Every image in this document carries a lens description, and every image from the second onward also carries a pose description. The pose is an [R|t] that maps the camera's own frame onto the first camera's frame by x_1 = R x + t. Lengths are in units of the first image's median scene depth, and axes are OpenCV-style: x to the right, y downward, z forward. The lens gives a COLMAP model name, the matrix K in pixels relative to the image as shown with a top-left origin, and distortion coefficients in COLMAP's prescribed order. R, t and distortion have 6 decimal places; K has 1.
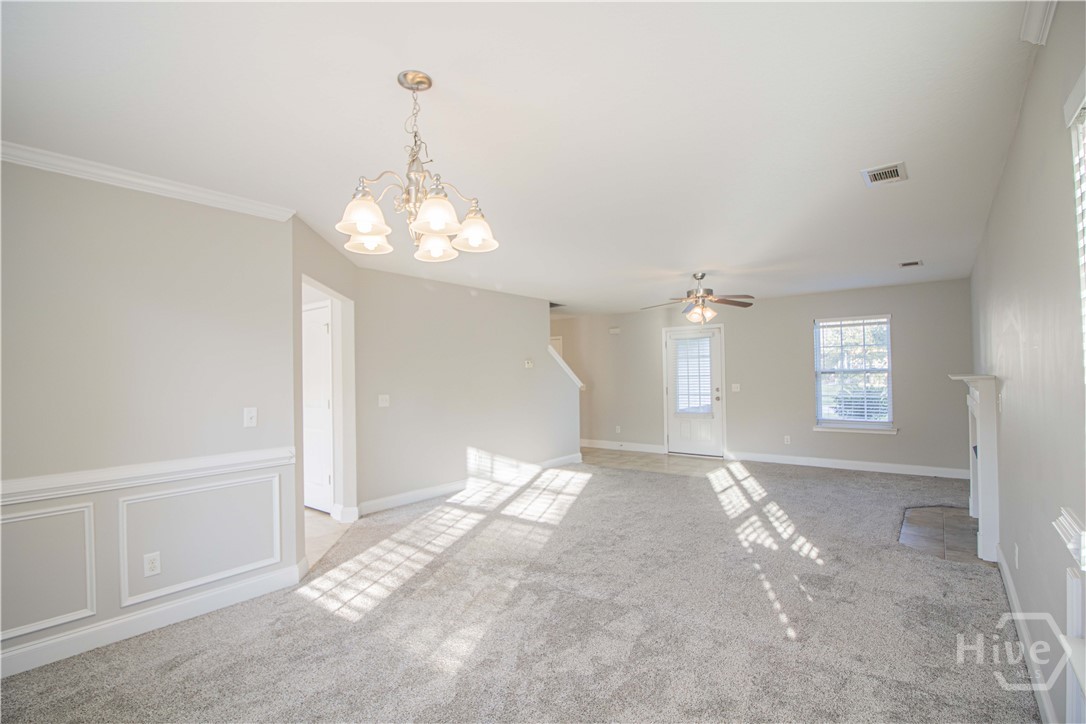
lens RADIAL K [[507.8, 0, 538.5], [0, 507.8, 366.6], [0, 0, 1]] dist [0.001958, -0.016612]
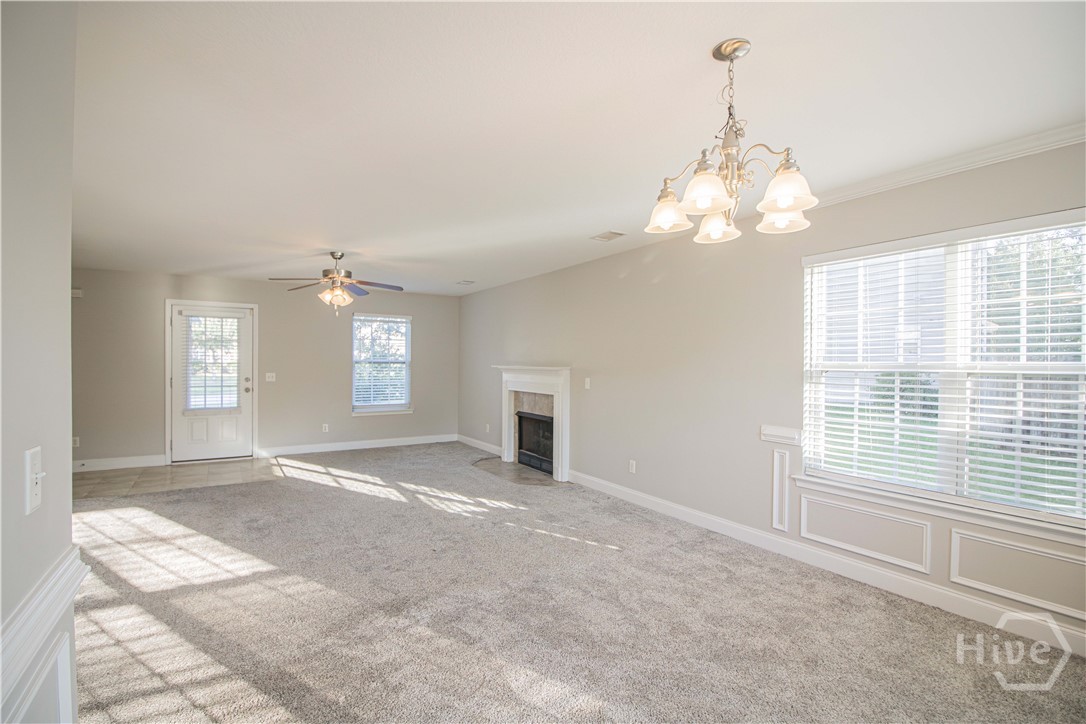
lens RADIAL K [[507.8, 0, 538.5], [0, 507.8, 366.6], [0, 0, 1]] dist [0.001958, -0.016612]
pose [[0.331756, 0.008556, 0.943327, -0.511933], [-0.027743, 0.999615, 0.000691, 0.014830], [-0.942957, -0.026400, 0.331865, 0.413928]]
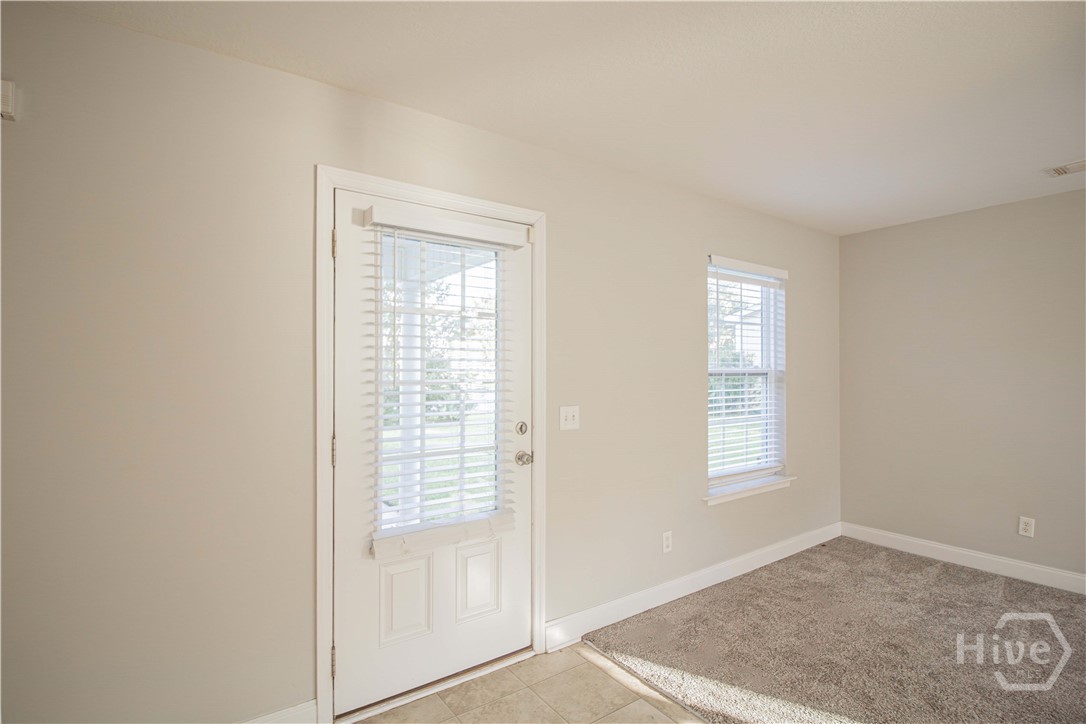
lens RADIAL K [[507.8, 0, 538.5], [0, 507.8, 366.6], [0, 0, 1]] dist [0.001958, -0.016612]
pose [[0.287860, 0.022435, 0.957410, 0.112707], [-0.019272, 0.999659, -0.017630, 0.024072], [-0.957478, -0.013376, 0.288194, 1.539905]]
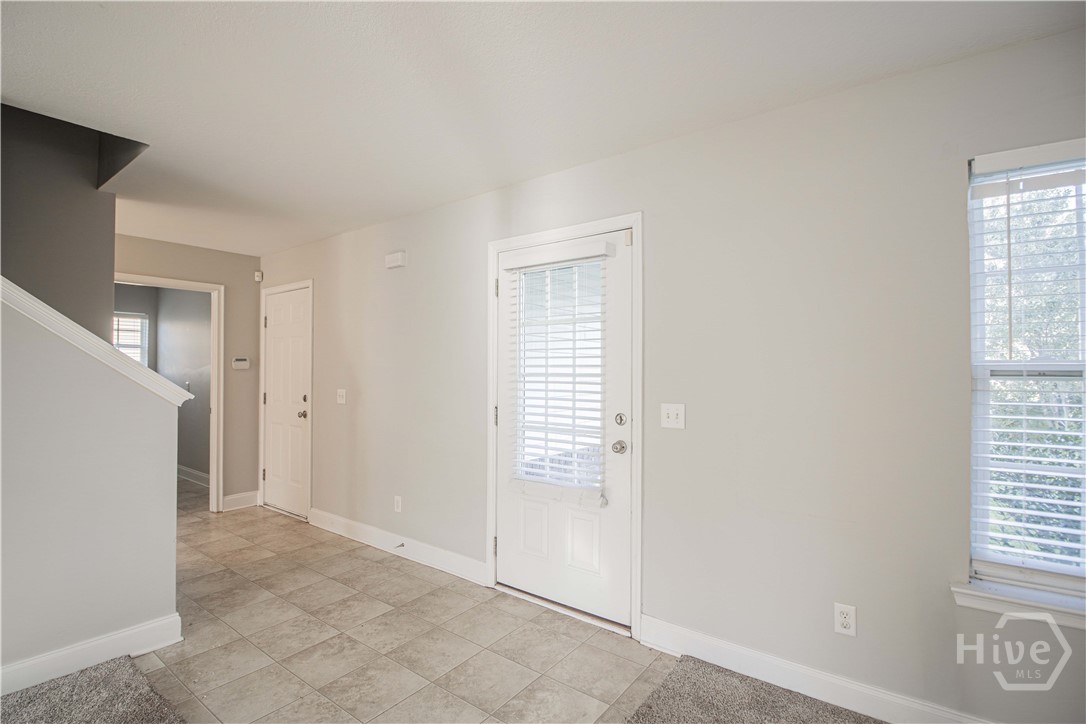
lens RADIAL K [[507.8, 0, 538.5], [0, 507.8, 366.6], [0, 0, 1]] dist [0.001958, -0.016612]
pose [[0.999390, 0.020755, 0.028071, 0.494592], [-0.020937, 0.999761, 0.006214, 0.018335], [-0.027935, -0.006798, 0.999587, 1.150441]]
